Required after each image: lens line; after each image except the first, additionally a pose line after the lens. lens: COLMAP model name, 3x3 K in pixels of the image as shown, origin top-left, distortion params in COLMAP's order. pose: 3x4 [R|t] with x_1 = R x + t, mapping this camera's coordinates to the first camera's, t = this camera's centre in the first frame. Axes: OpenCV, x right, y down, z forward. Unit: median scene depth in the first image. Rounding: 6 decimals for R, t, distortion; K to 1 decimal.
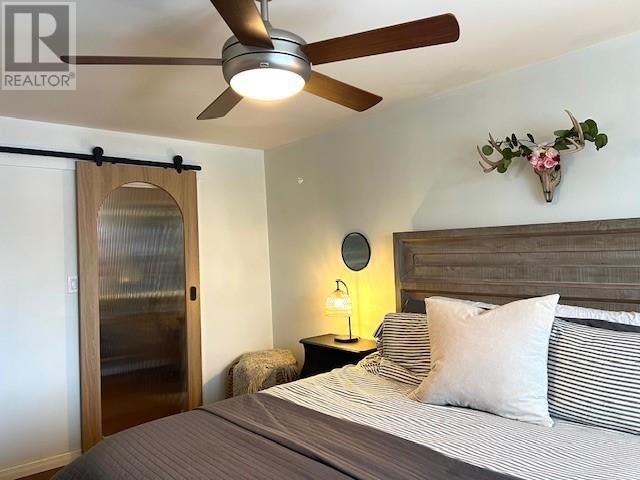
lens RADIAL K [[477.3, 0, 320.0], [0, 477.3, 240.0], [0, 0, 1]] dist [0.071866, -0.087589]
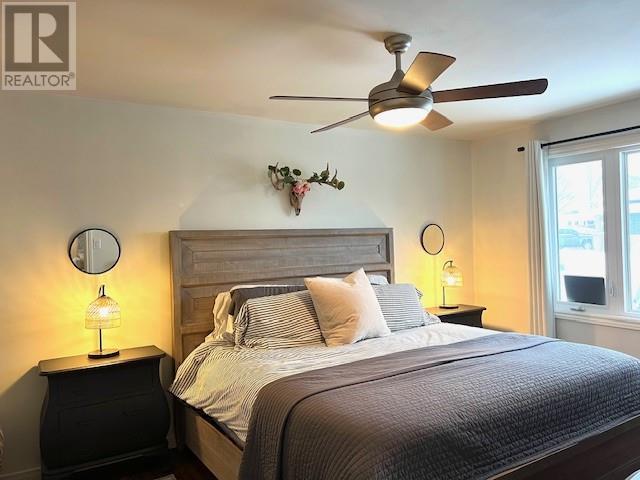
lens RADIAL K [[477.3, 0, 320.0], [0, 477.3, 240.0], [0, 0, 1]] dist [0.071866, -0.087589]
pose [[0.169140, 0.028744, 0.985173, -0.909697], [0.003840, 0.999548, -0.029822, 0.040370], [-0.985585, 0.008827, 0.168953, 0.591458]]
